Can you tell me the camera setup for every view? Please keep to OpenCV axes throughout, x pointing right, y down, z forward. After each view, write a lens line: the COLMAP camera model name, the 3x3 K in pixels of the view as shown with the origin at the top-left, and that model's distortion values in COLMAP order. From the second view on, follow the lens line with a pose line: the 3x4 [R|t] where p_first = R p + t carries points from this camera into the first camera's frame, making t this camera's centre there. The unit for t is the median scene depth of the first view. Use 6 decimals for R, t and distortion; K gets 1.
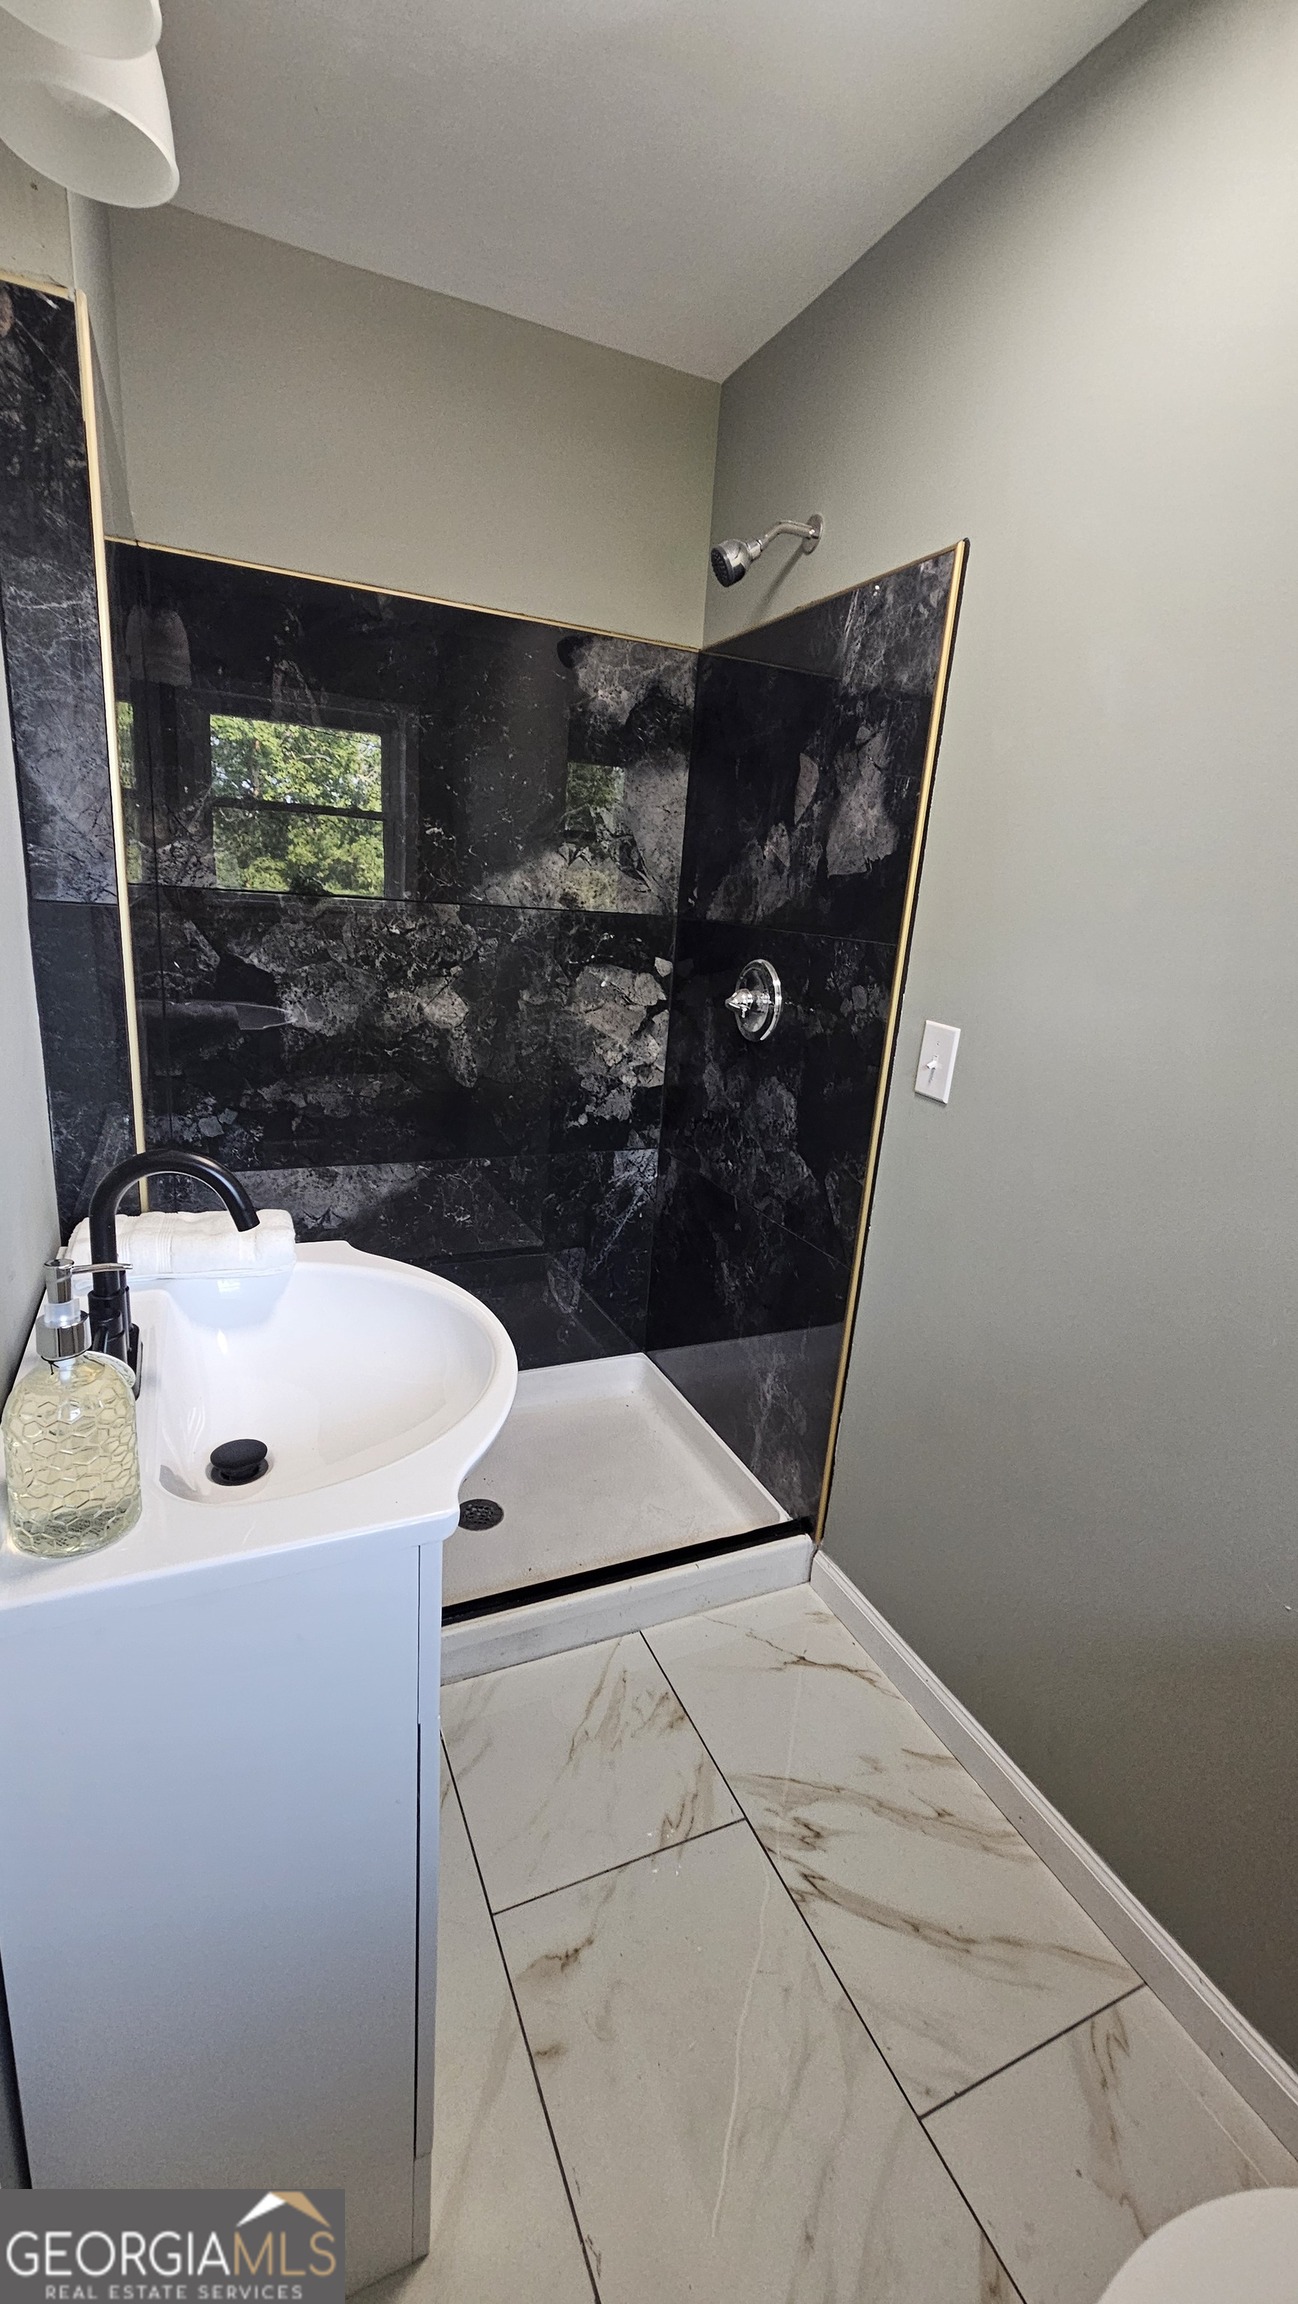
lens RADIAL K [[945.5, 0, 662.4], [0, 945.5, 1141.8], [0, 0, 1]] dist [0.004844, 0.000036]
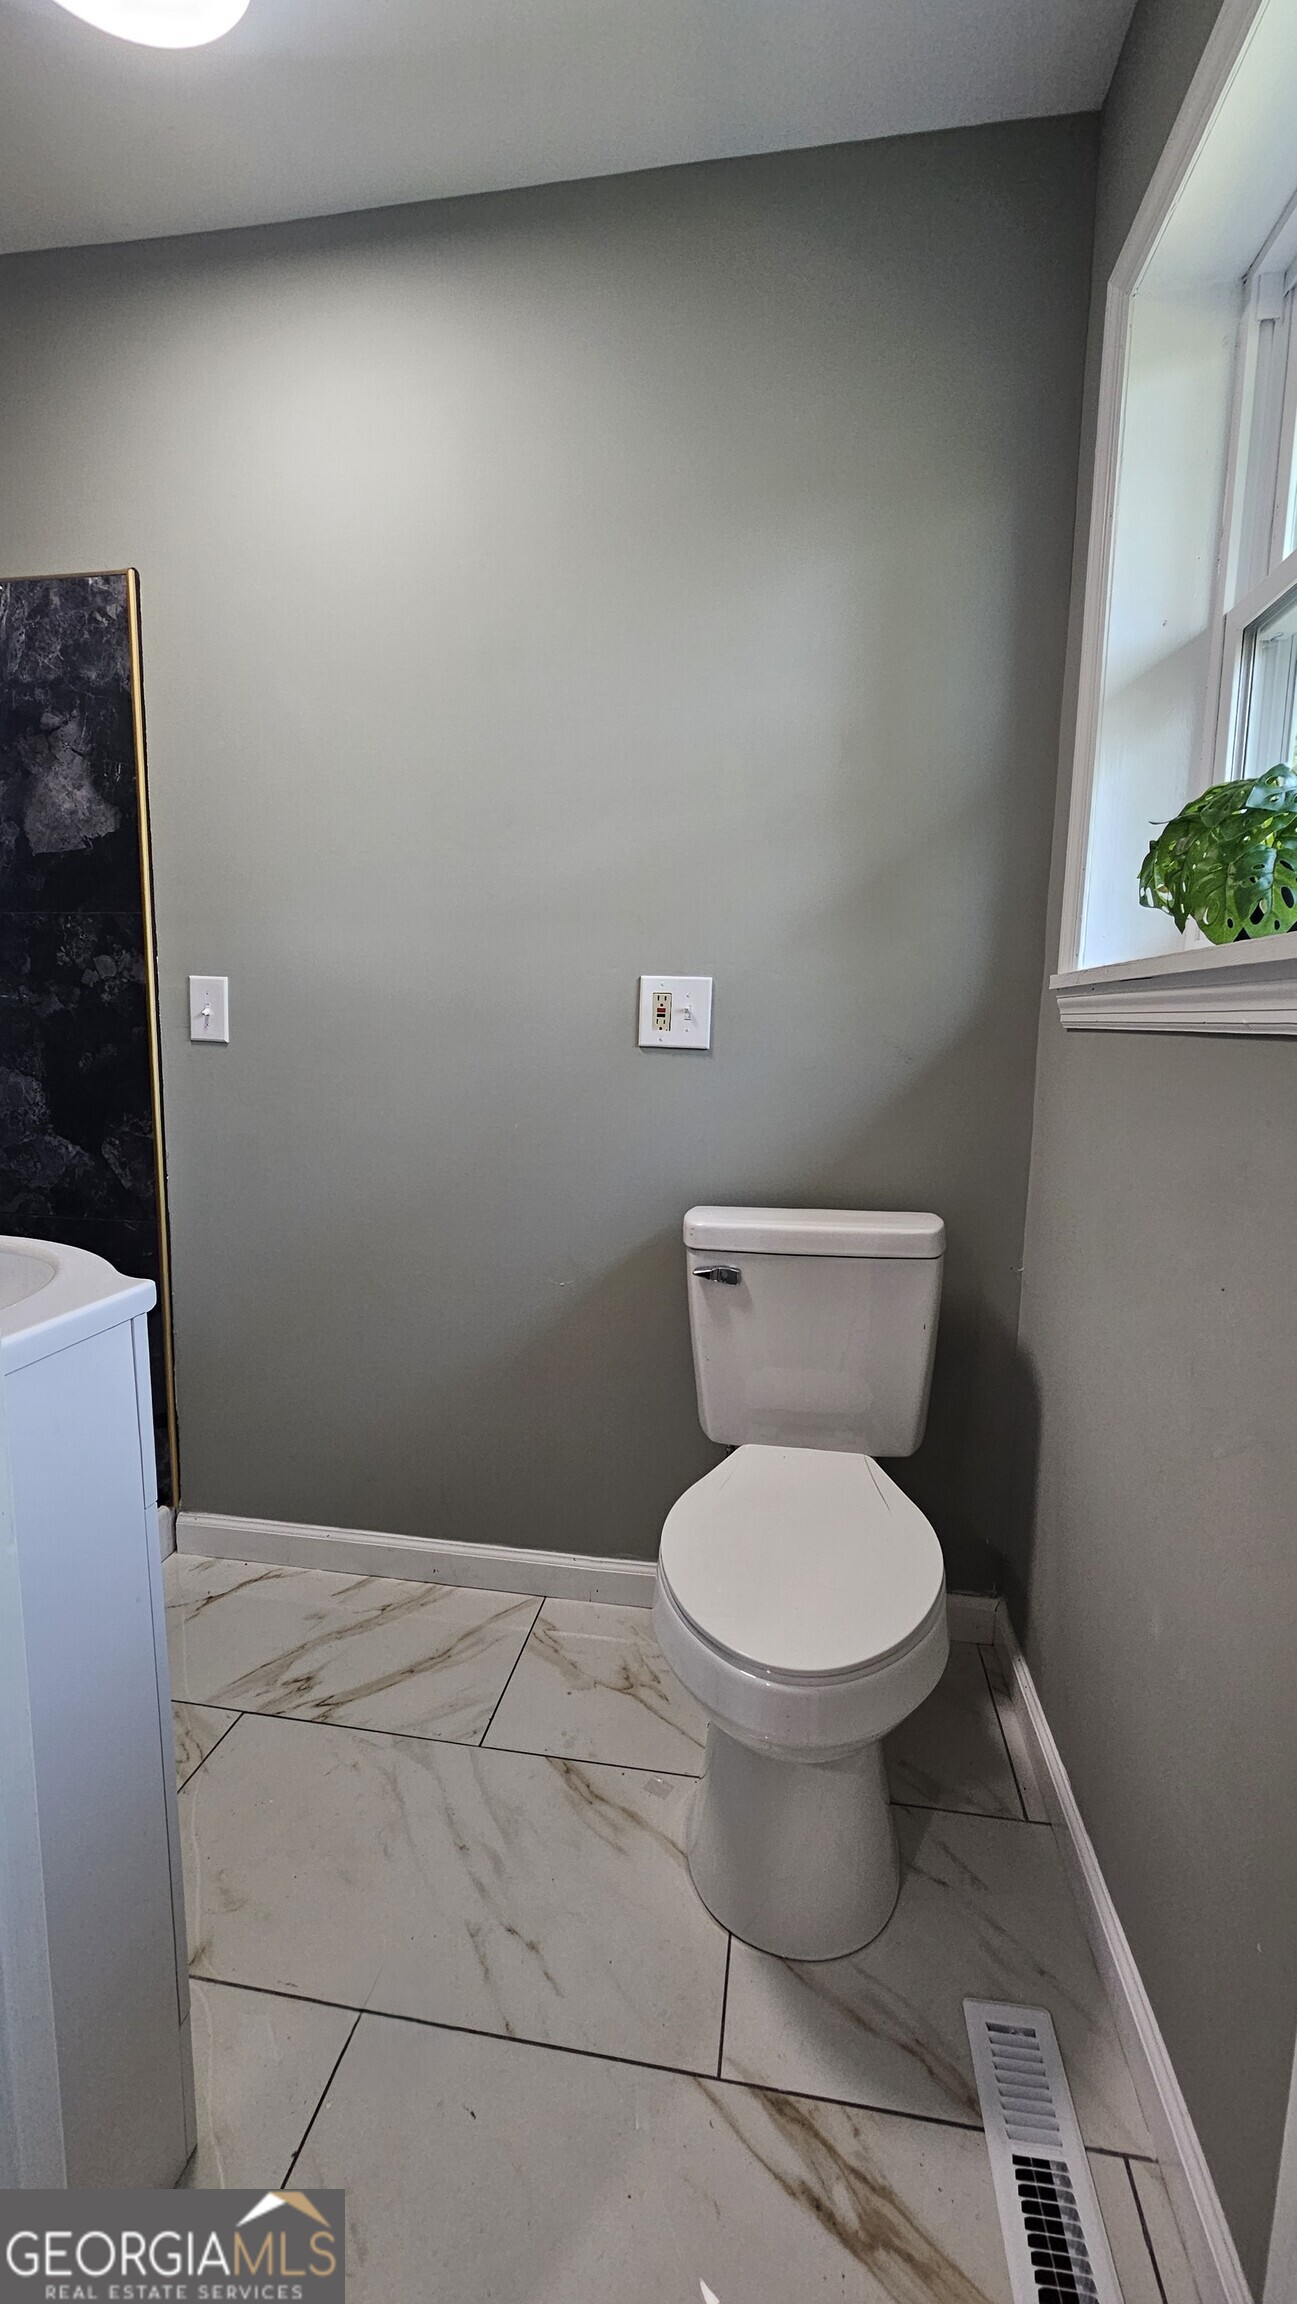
lens RADIAL K [[945.5, 0, 637.6], [0, 945.5, 1148.2], [0, 0, 1]] dist [0.004844, 0.000036]
pose [[0.561974, -0.177355, 0.807917, -0.364098], [0.243661, 0.968897, 0.043206, 0.150458], [-0.790452, 0.172577, 0.587710, -0.064901]]
